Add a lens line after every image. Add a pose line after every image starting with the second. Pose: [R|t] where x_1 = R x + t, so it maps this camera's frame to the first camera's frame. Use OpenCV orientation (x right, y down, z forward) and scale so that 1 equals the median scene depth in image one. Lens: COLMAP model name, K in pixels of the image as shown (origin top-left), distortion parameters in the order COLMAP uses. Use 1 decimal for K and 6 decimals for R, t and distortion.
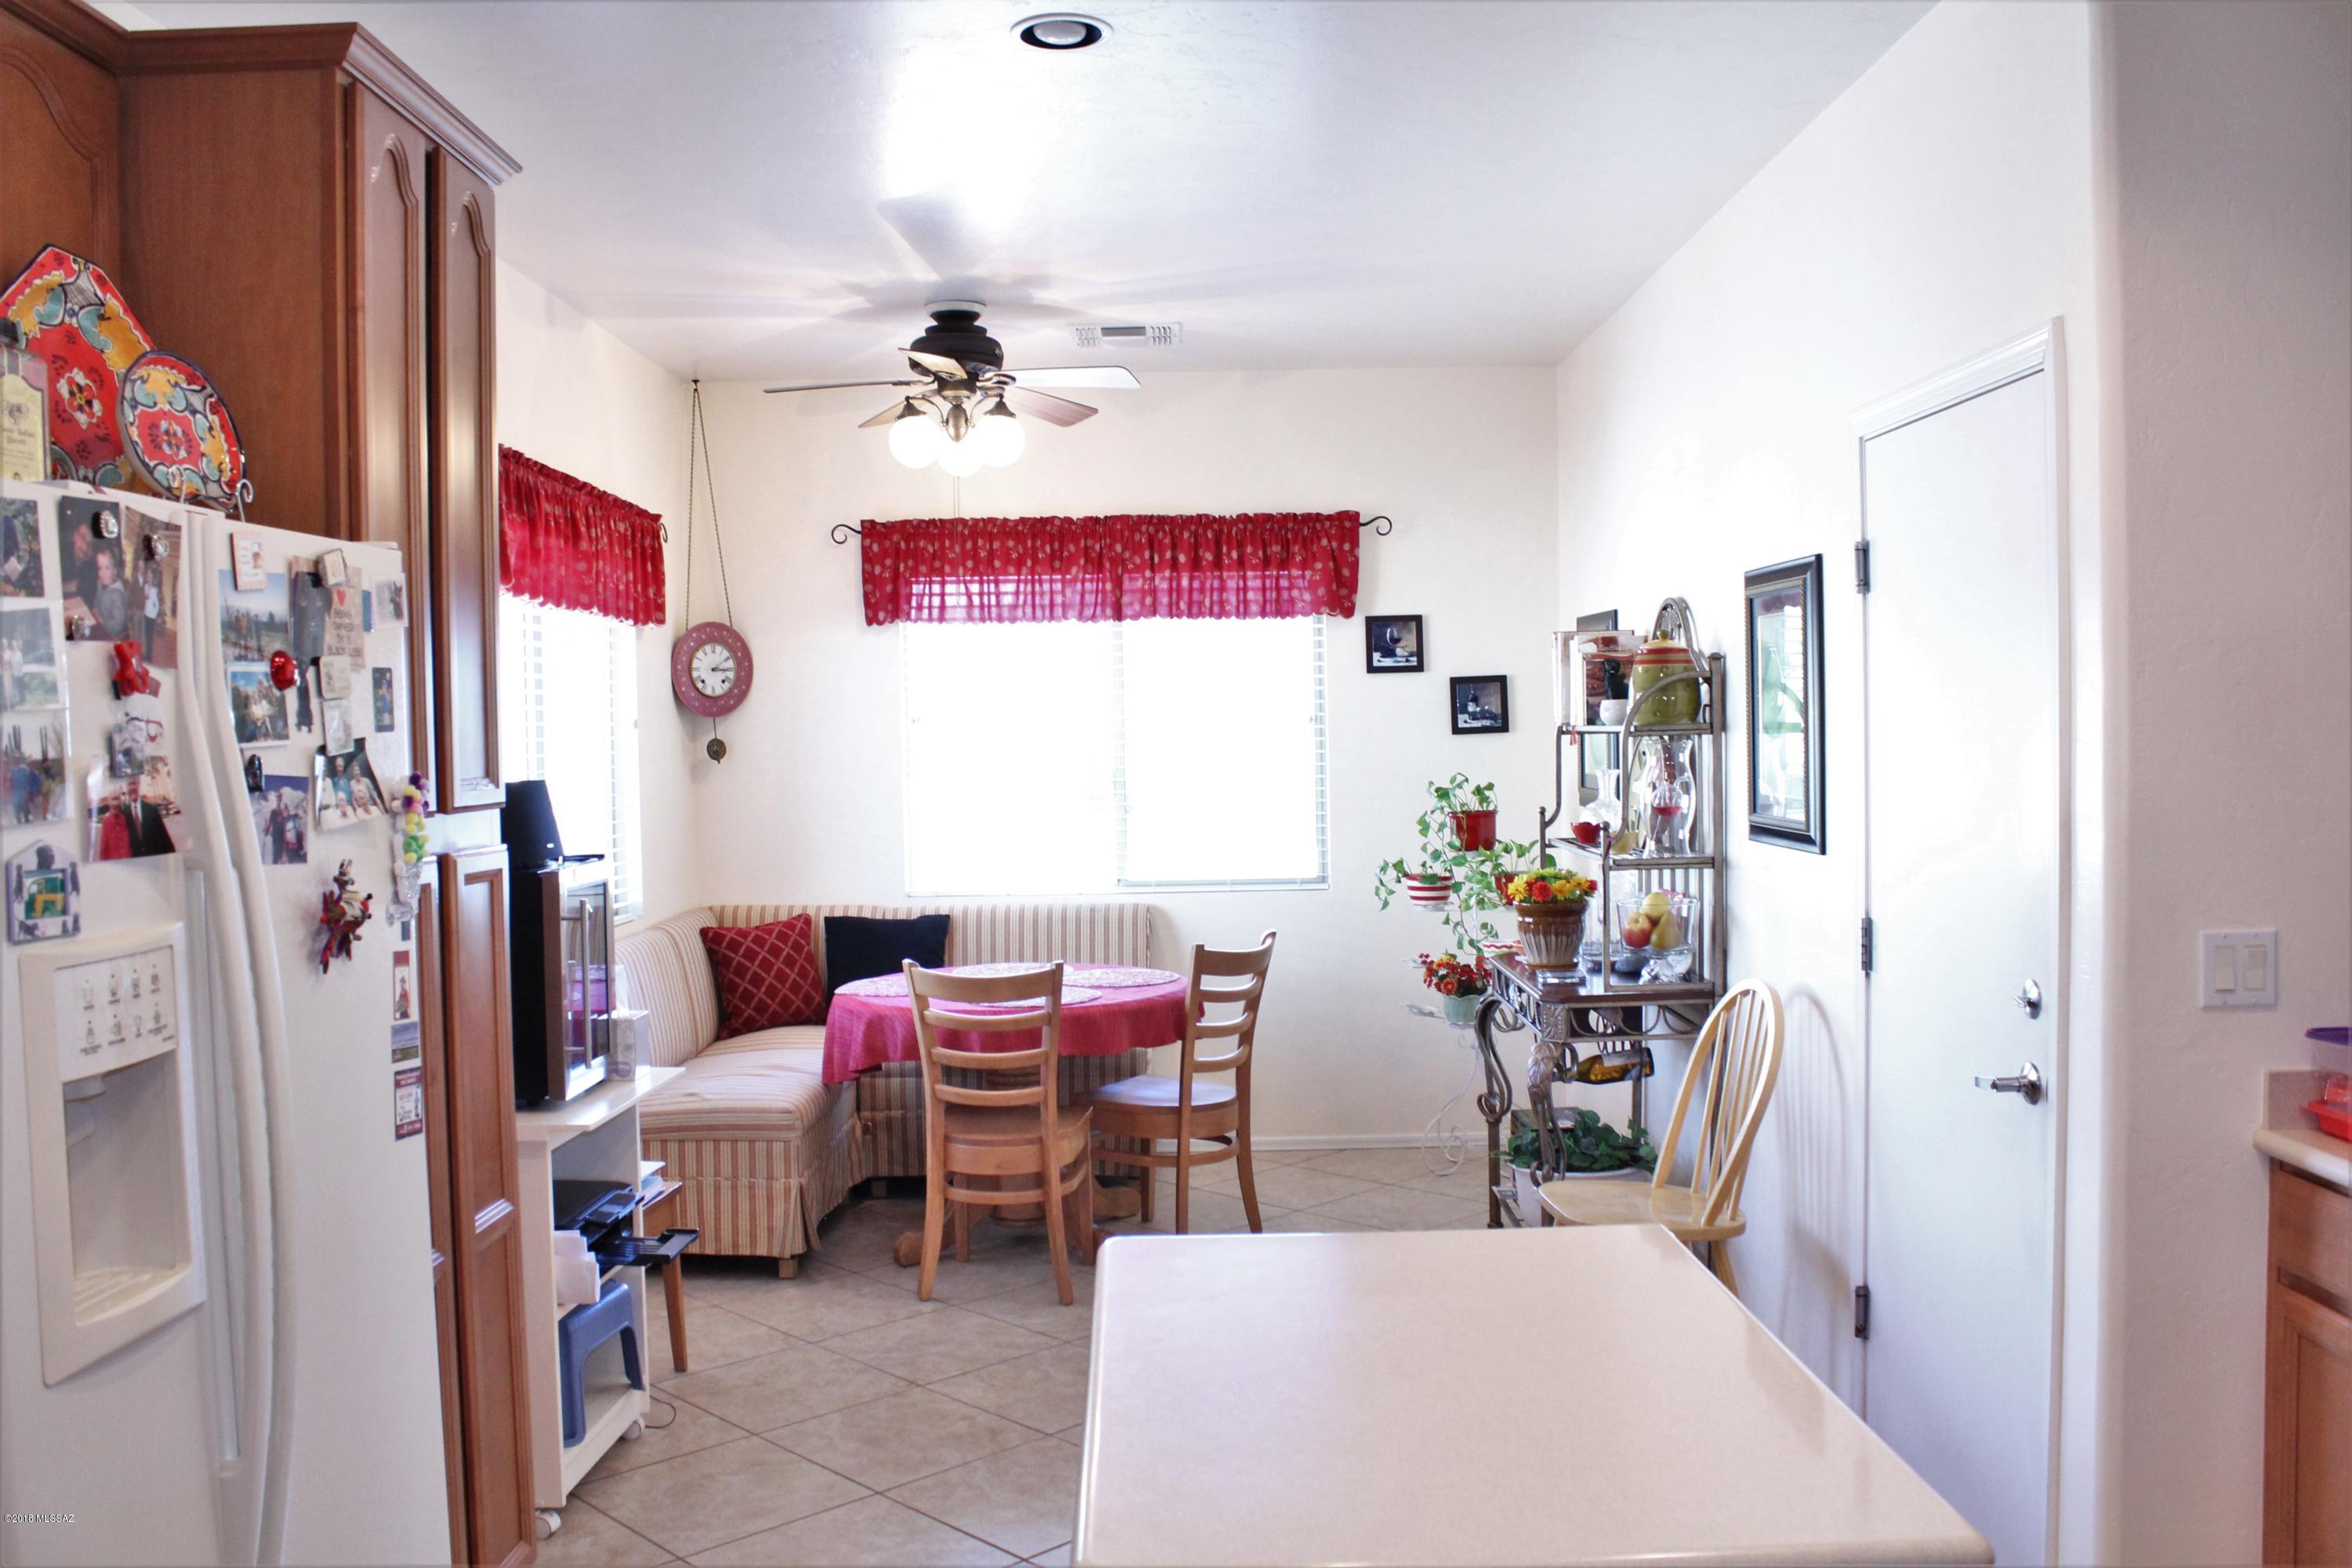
lens RADIAL K [[1963.5, 0, 1176.0], [0, 1963.5, 784.0], [0, 0, 1]] dist [-0.161634, 0.138782]
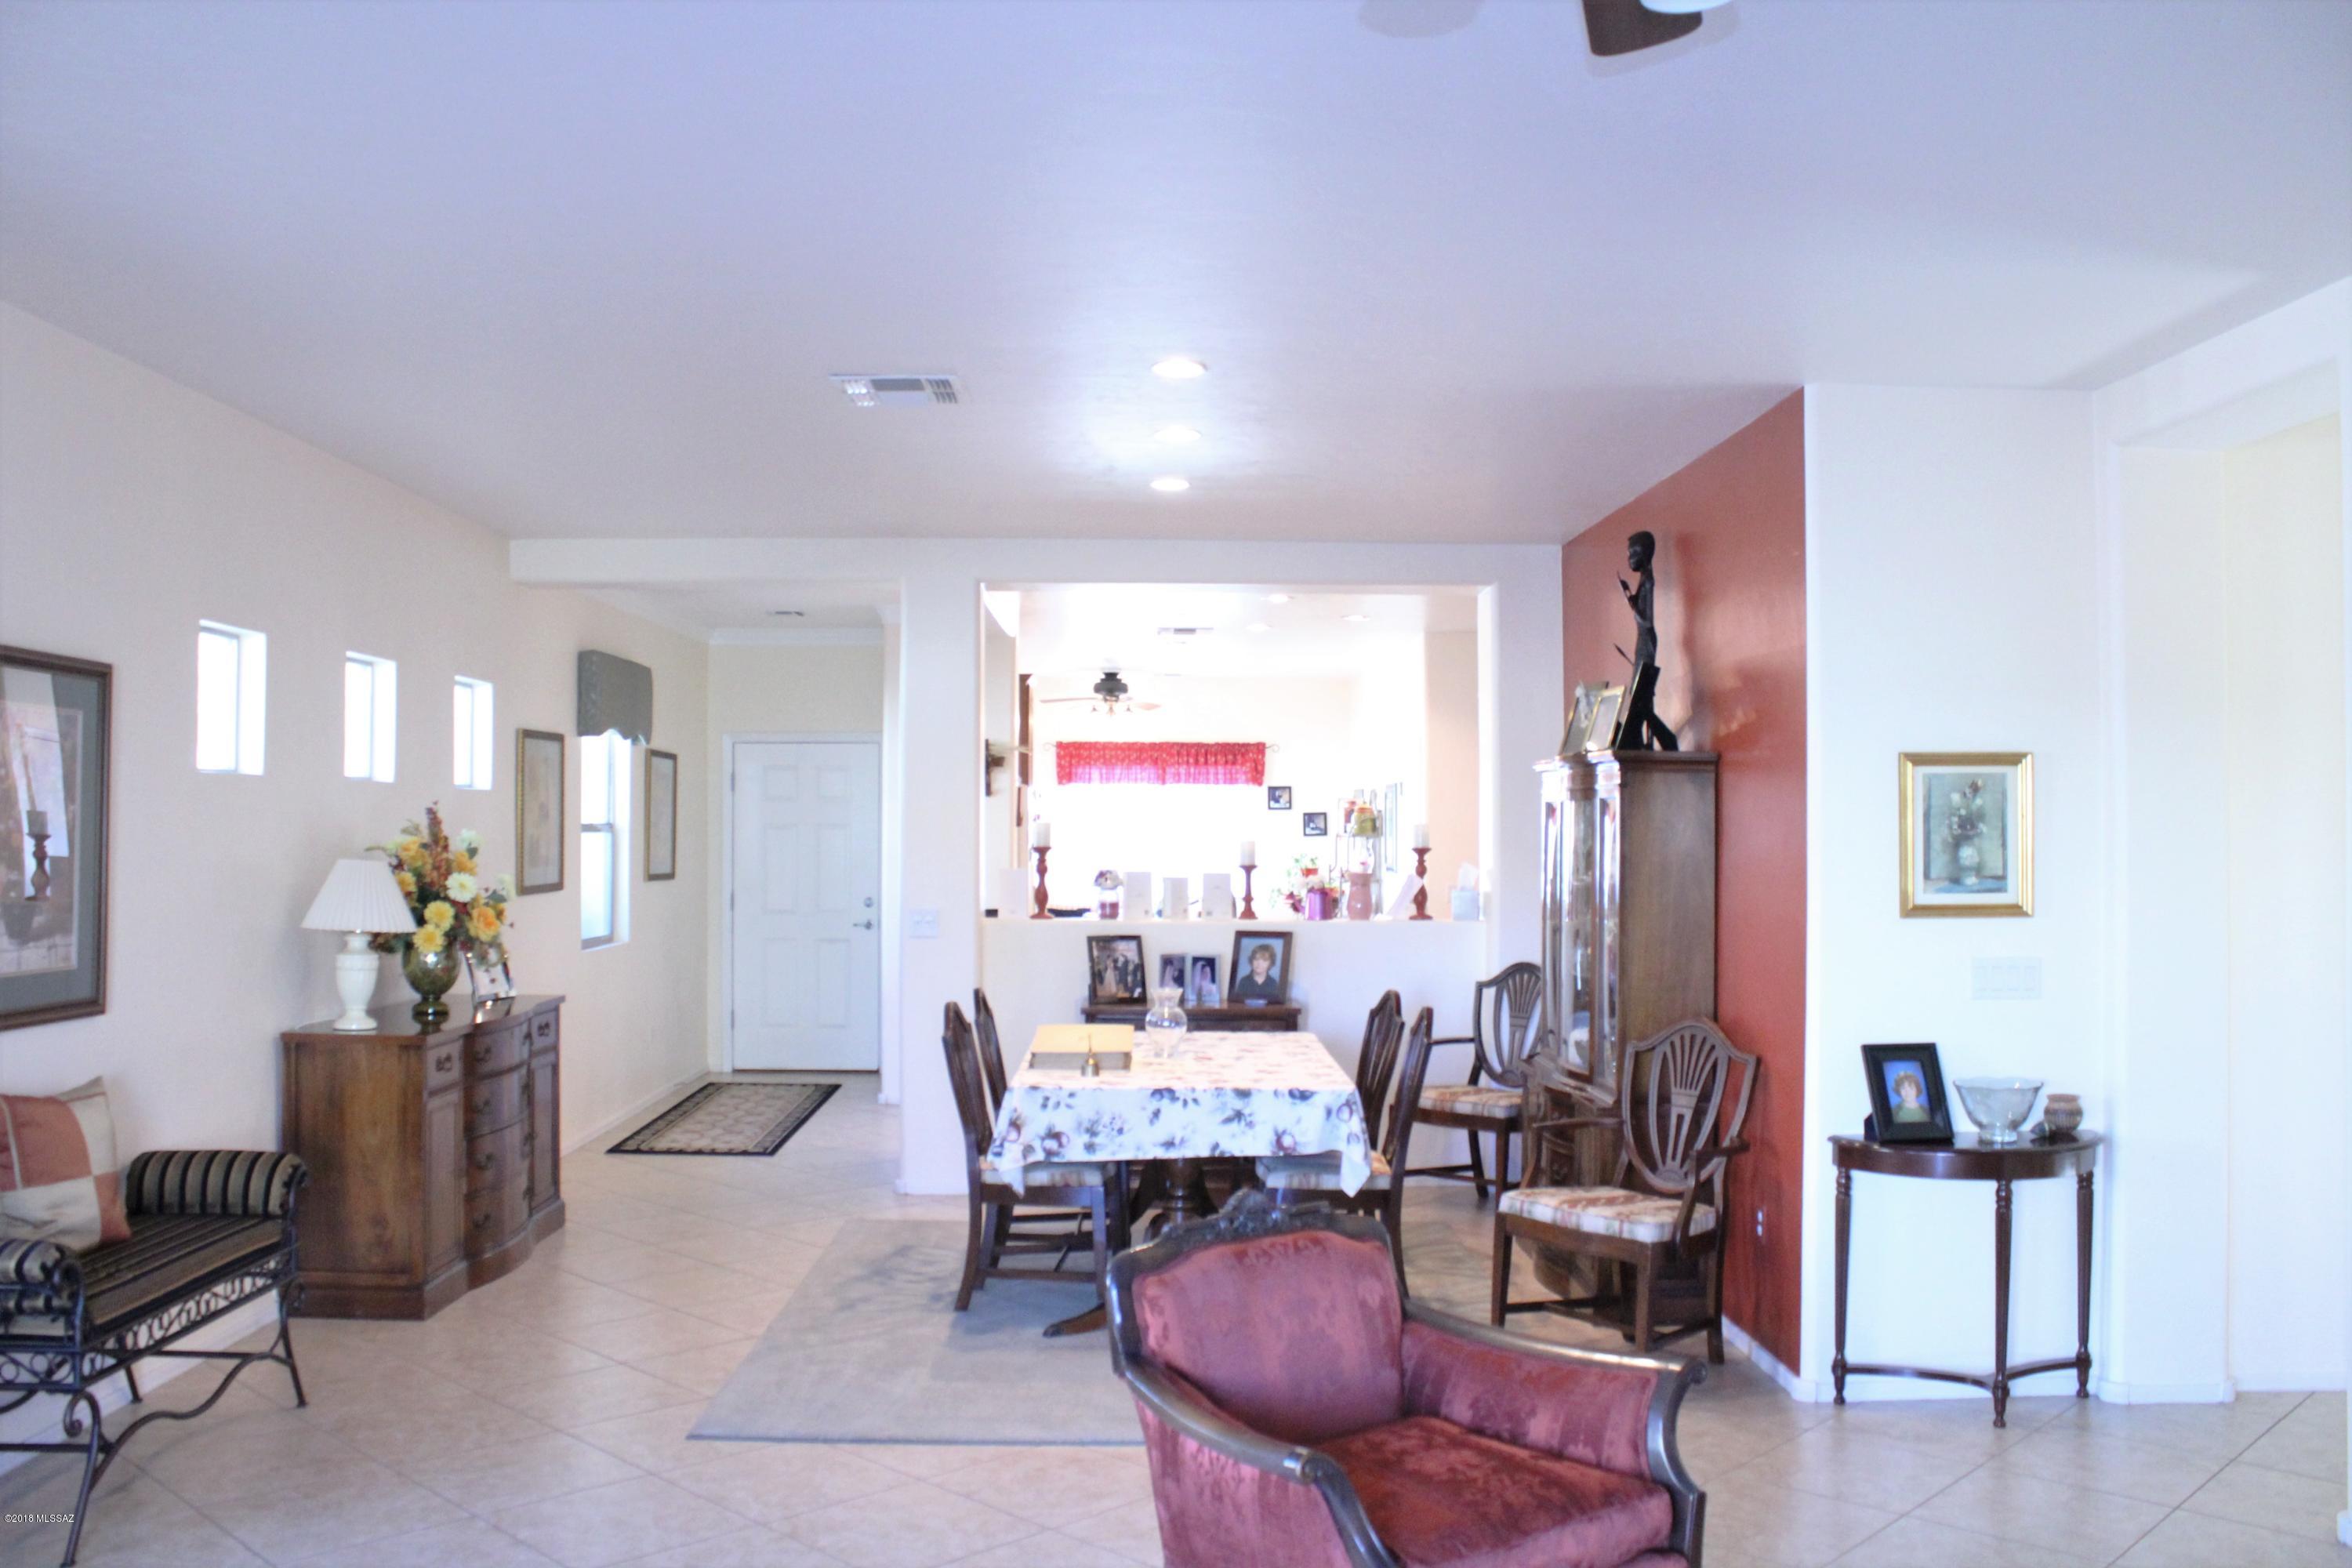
lens RADIAL K [[1963.5, 0, 1176.0], [0, 1963.5, 784.0], [0, 0, 1]] dist [-0.161634, 0.138782]
pose [[0.999456, 0.019579, 0.026541, -0.094560], [-0.018206, 0.998533, -0.050999, 0.043428], [-0.027501, 0.050488, 0.998346, -1.674017]]
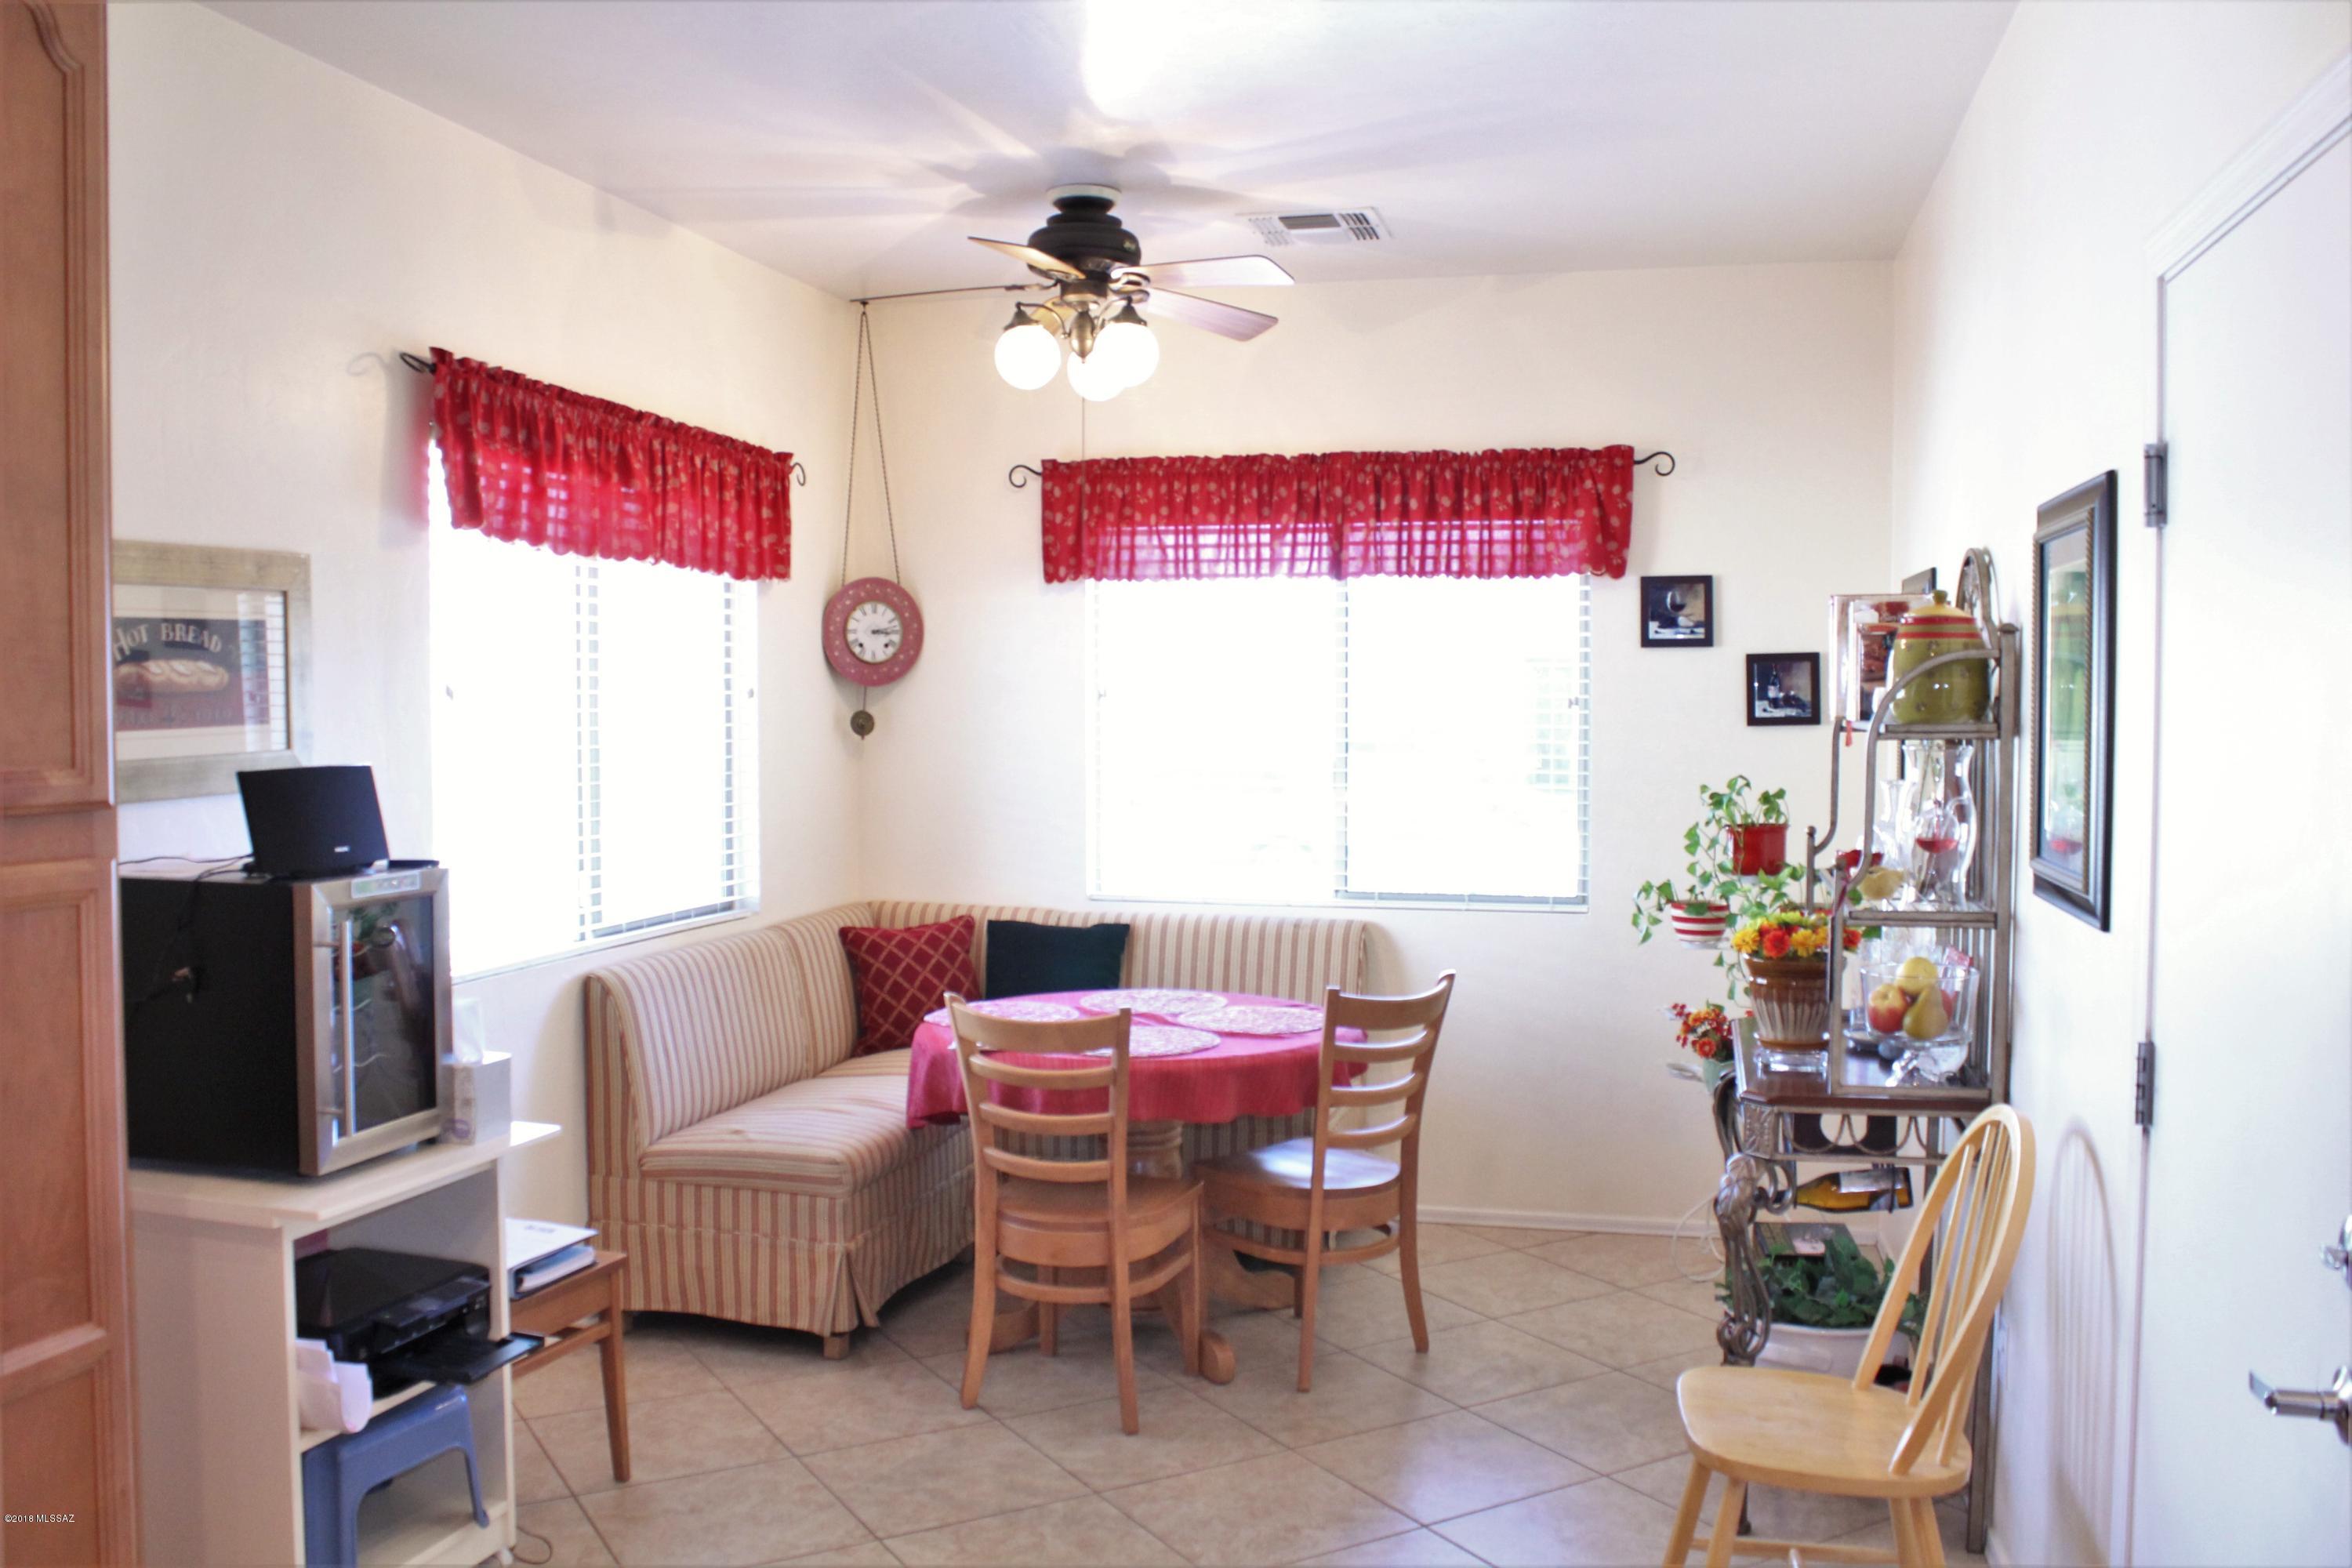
lens RADIAL K [[1963.5, 0, 1176.0], [0, 1963.5, 784.0], [0, 0, 1]] dist [-0.161634, 0.138782]
pose [[0.968412, 0.029672, -0.247583, 0.136337], [-0.025873, 0.999492, 0.018587, -0.012457], [0.248009, -0.011595, 0.968688, 0.216544]]
